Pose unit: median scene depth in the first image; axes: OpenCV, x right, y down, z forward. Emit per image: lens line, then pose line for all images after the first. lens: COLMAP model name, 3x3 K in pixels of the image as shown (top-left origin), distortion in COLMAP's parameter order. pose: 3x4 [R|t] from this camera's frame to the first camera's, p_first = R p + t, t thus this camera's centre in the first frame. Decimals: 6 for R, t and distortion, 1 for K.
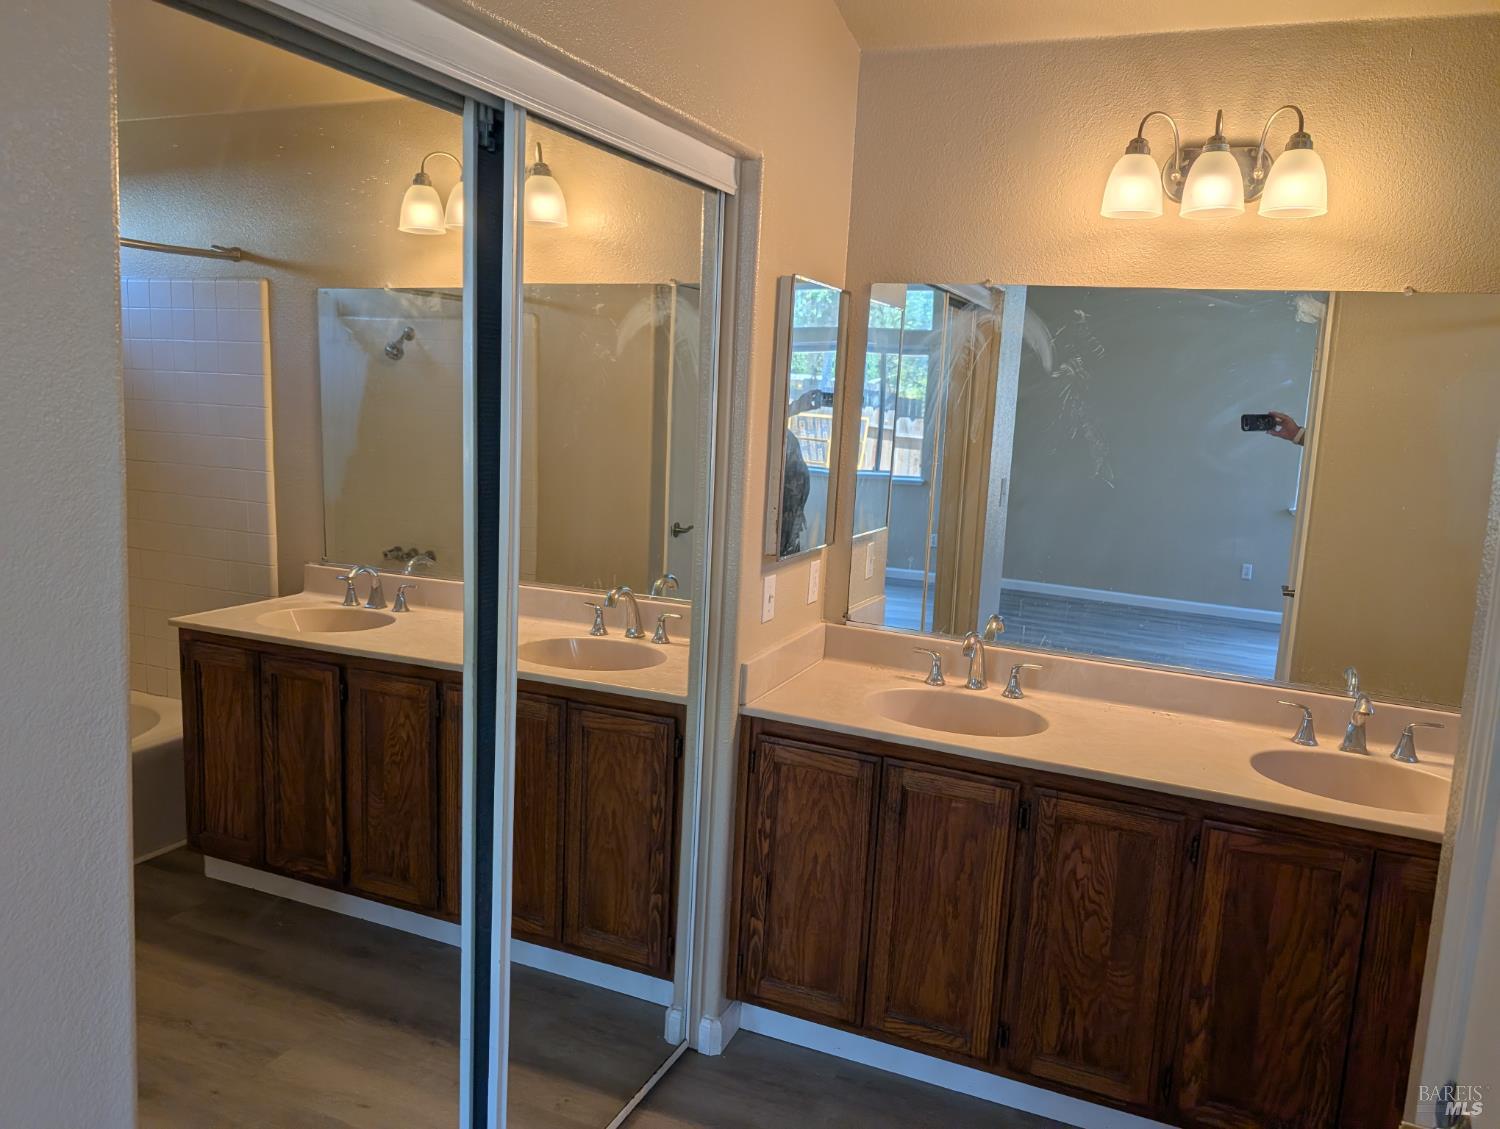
lens RADIAL K [[1134.8, 0, 742.7], [0, 1134.8, 568.1], [0, 0, 1]] dist [0.050163, -0.051089]
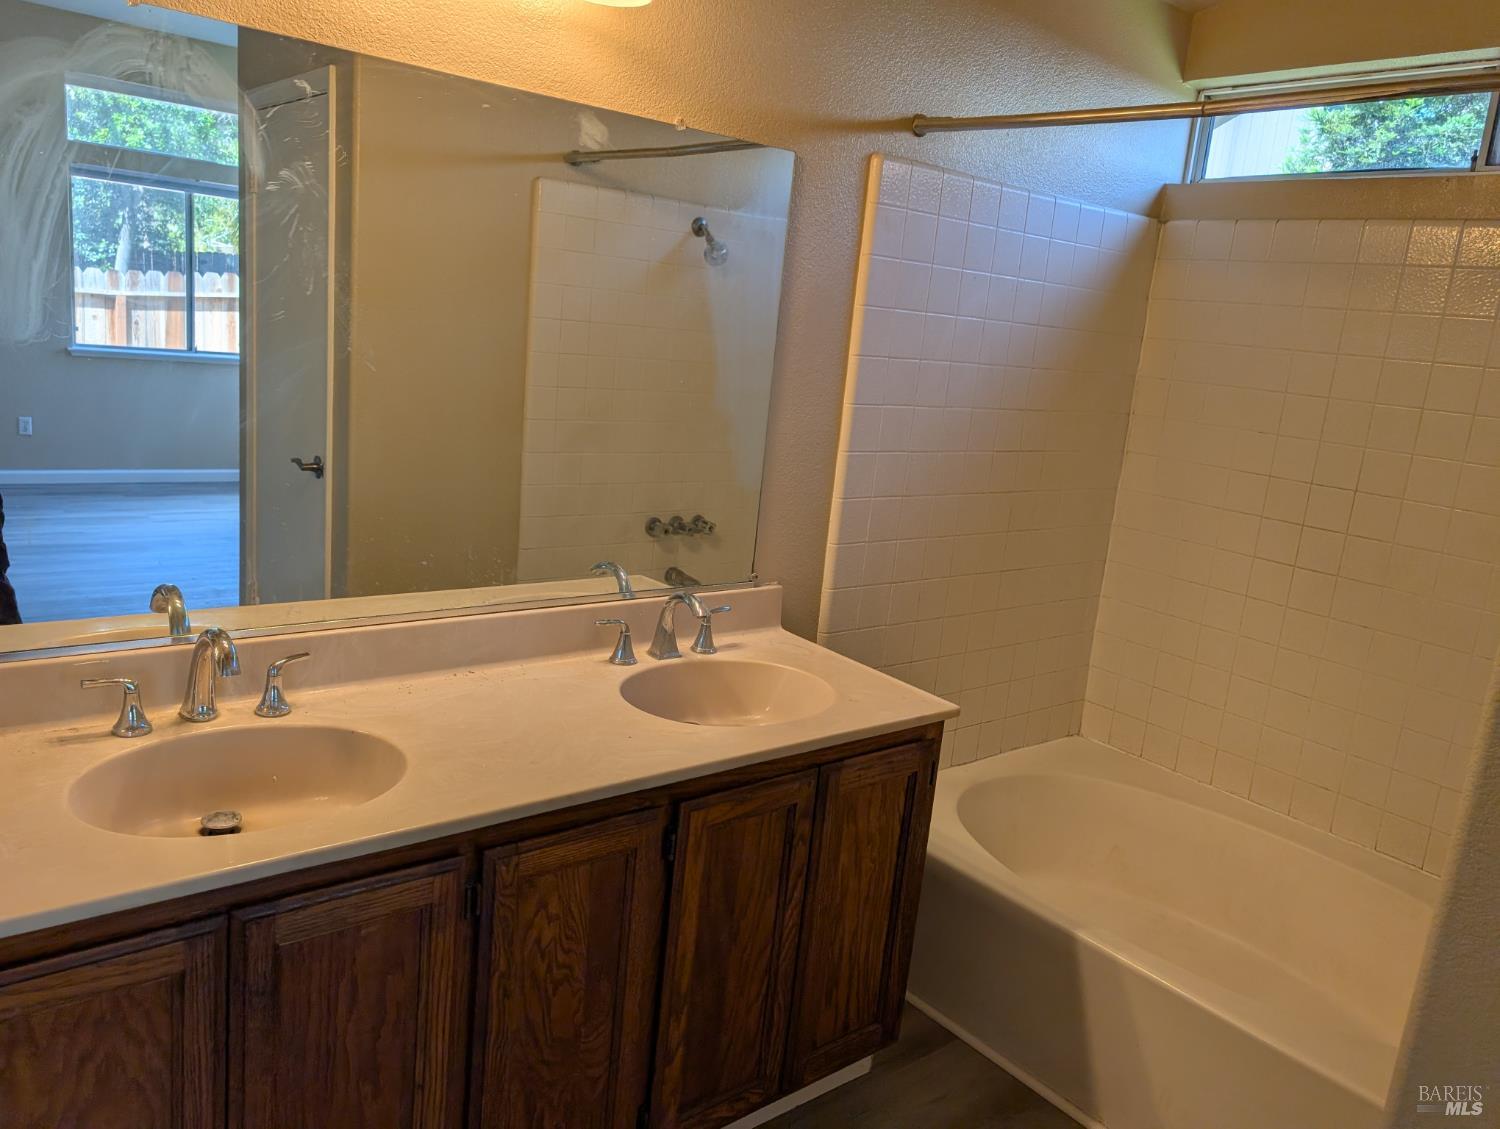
lens RADIAL K [[1134.8, 0, 742.7], [0, 1134.8, 568.1], [0, 0, 1]] dist [0.050163, -0.051089]
pose [[0.466088, -0.209059, 0.859684, -0.192946], [0.073846, 0.977483, 0.197669, -0.080872], [-0.881651, -0.028647, 0.471032, 0.535867]]
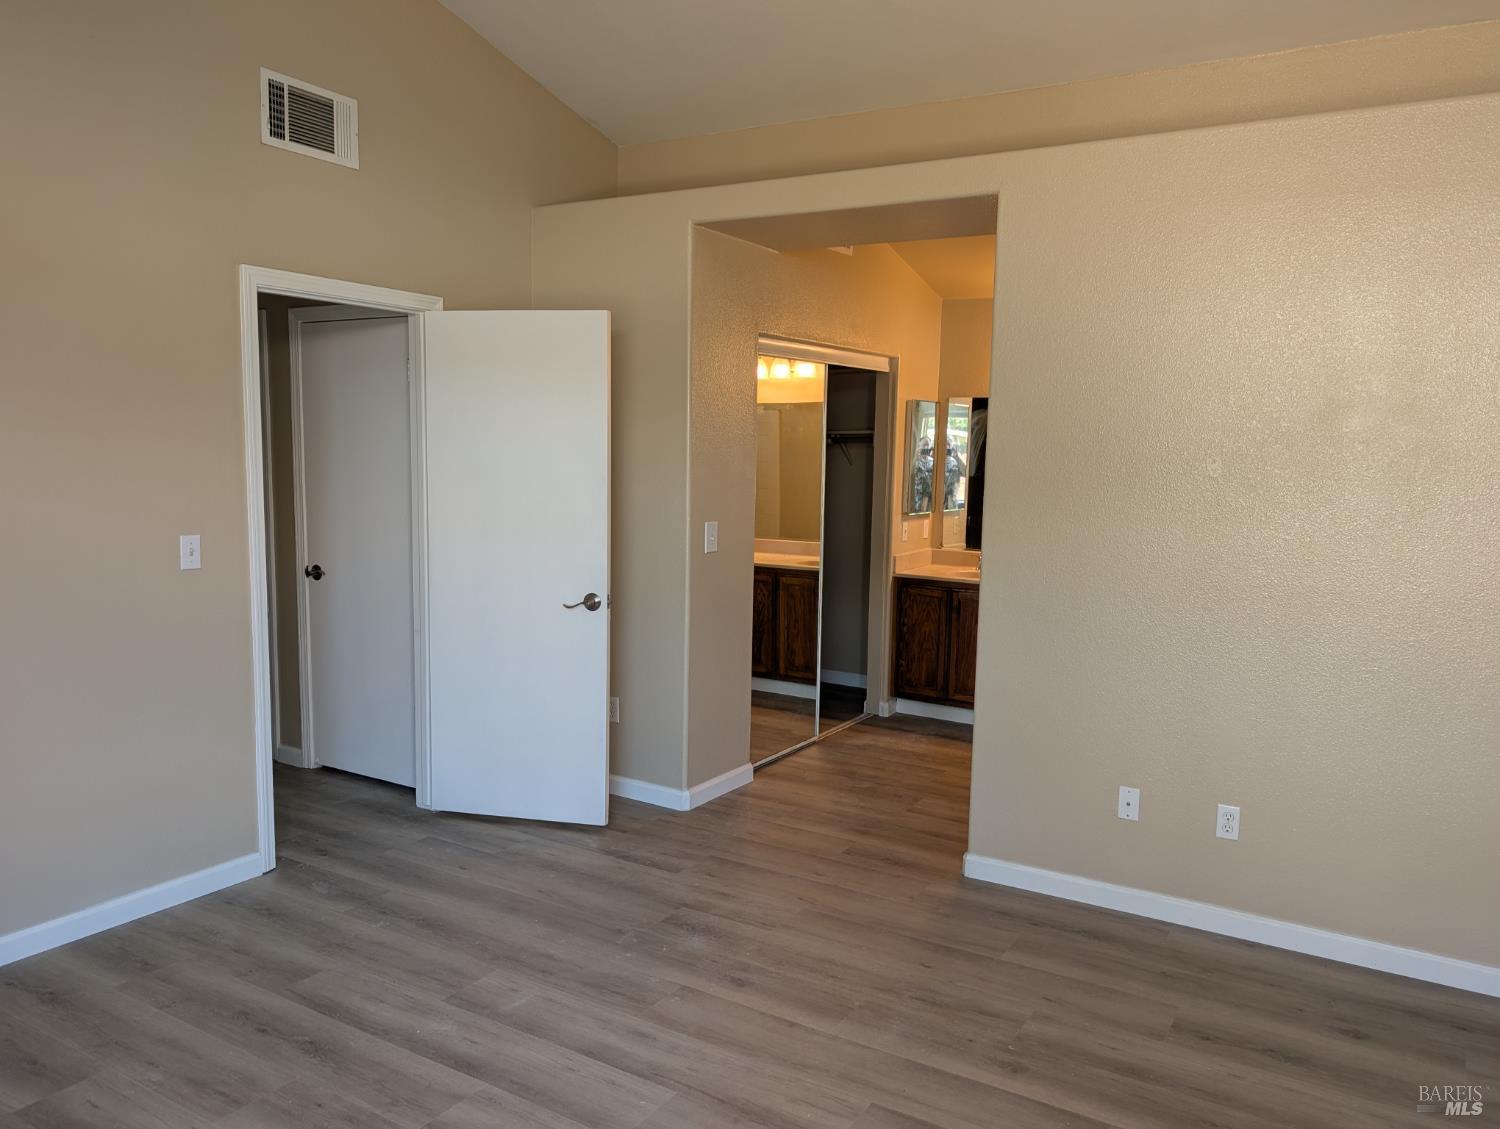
lens RADIAL K [[1134.8, 0, 742.7], [0, 1134.8, 568.1], [0, 0, 1]] dist [0.050163, -0.051089]
pose [[0.990901, -0.016835, -0.133537, 0.002041], [0.010554, 0.998810, -0.047607, 0.237058], [0.134179, 0.045764, 0.989900, -1.576475]]
